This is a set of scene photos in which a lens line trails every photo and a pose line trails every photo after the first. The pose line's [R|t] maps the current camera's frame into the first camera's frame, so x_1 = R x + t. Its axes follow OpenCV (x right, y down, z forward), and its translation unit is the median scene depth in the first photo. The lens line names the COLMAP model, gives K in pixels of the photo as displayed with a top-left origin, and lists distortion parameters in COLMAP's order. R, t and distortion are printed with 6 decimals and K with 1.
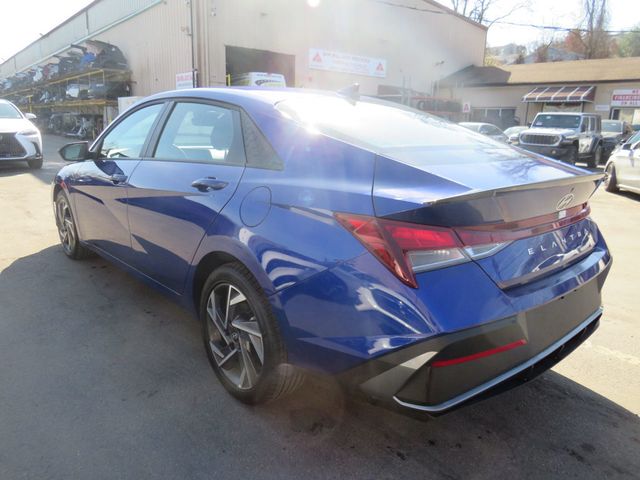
lens RADIAL K [[474.5, 0, 320.0], [0, 474.5, 240.0], [0, 0, 1]] dist [-0.001995, 0.009237]
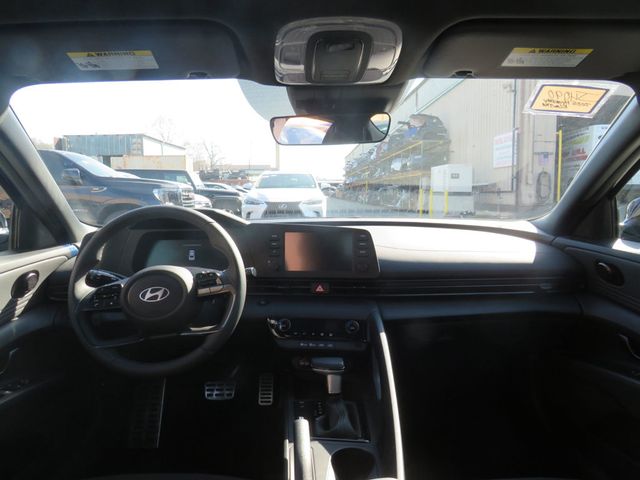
lens RADIAL K [[474.5, 0, 320.0], [0, 474.5, 240.0], [0, 0, 1]] dist [-0.001995, 0.009237]
pose [[0.790564, 0.042466, -0.610906, -0.013363], [-0.132895, 0.985716, -0.103458, -0.025642], [0.597786, 0.162977, 0.784915, 0.129660]]
